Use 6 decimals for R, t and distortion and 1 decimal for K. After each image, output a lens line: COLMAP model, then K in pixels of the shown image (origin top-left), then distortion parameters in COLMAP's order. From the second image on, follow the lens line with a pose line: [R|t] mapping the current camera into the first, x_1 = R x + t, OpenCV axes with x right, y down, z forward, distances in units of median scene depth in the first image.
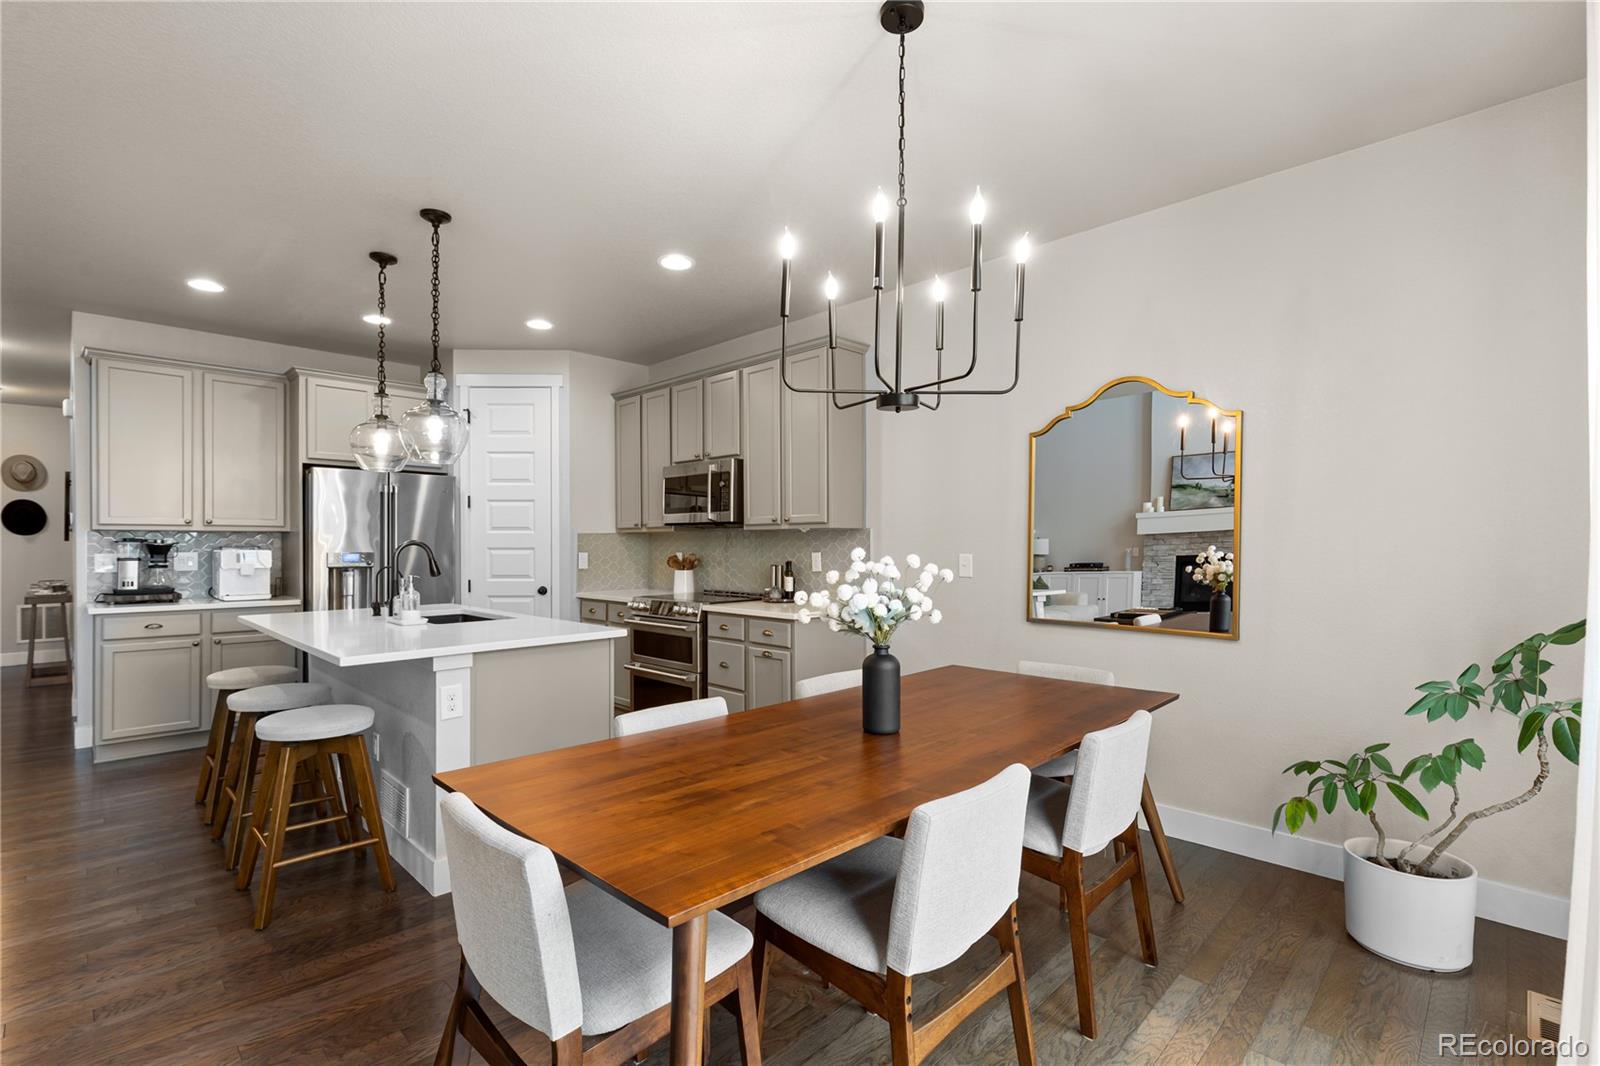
lens RADIAL K [[721.2, 0, 792.5], [0, 721.2, 548.8], [0, 0, 1]] dist [0.003987, -0.001313]
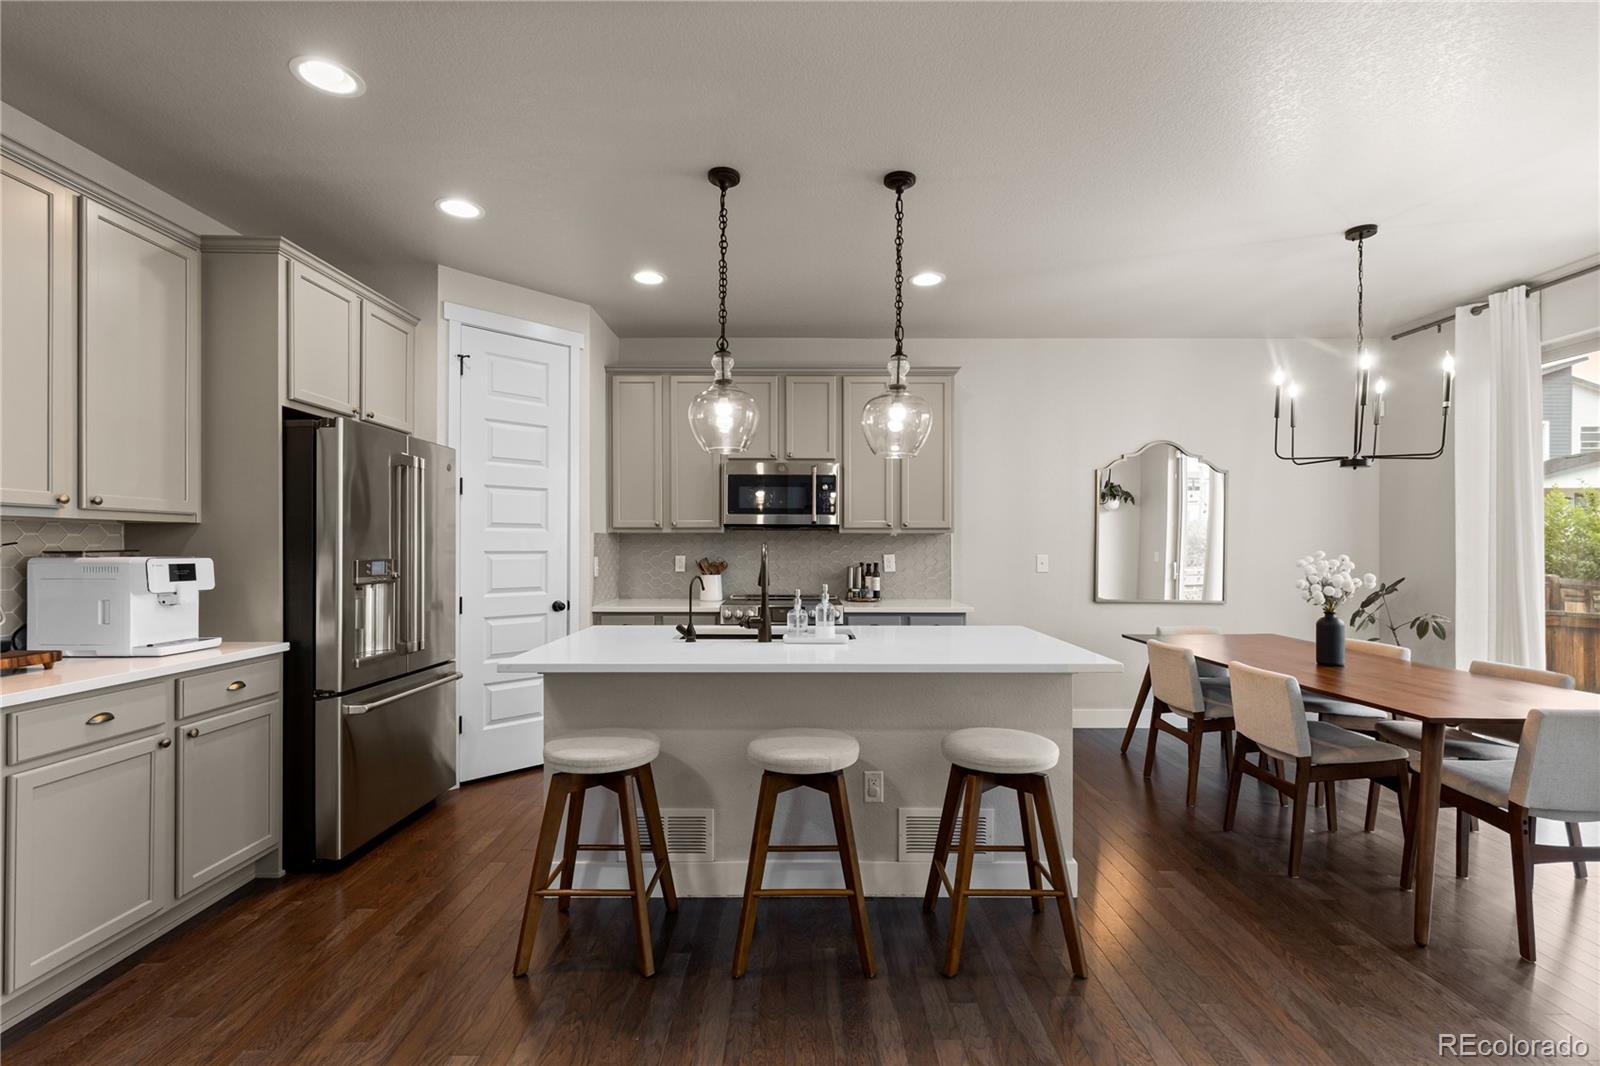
lens RADIAL K [[721.2, 0, 802.0], [0, 721.2, 546.7], [0, 0, 1]] dist [0.003987, -0.001313]
pose [[0.706195, 0.001552, 0.708016, -0.812056], [0.002447, 0.999986, -0.004633, -0.002198], [-0.708013, 0.005004, 0.706182, 0.305374]]
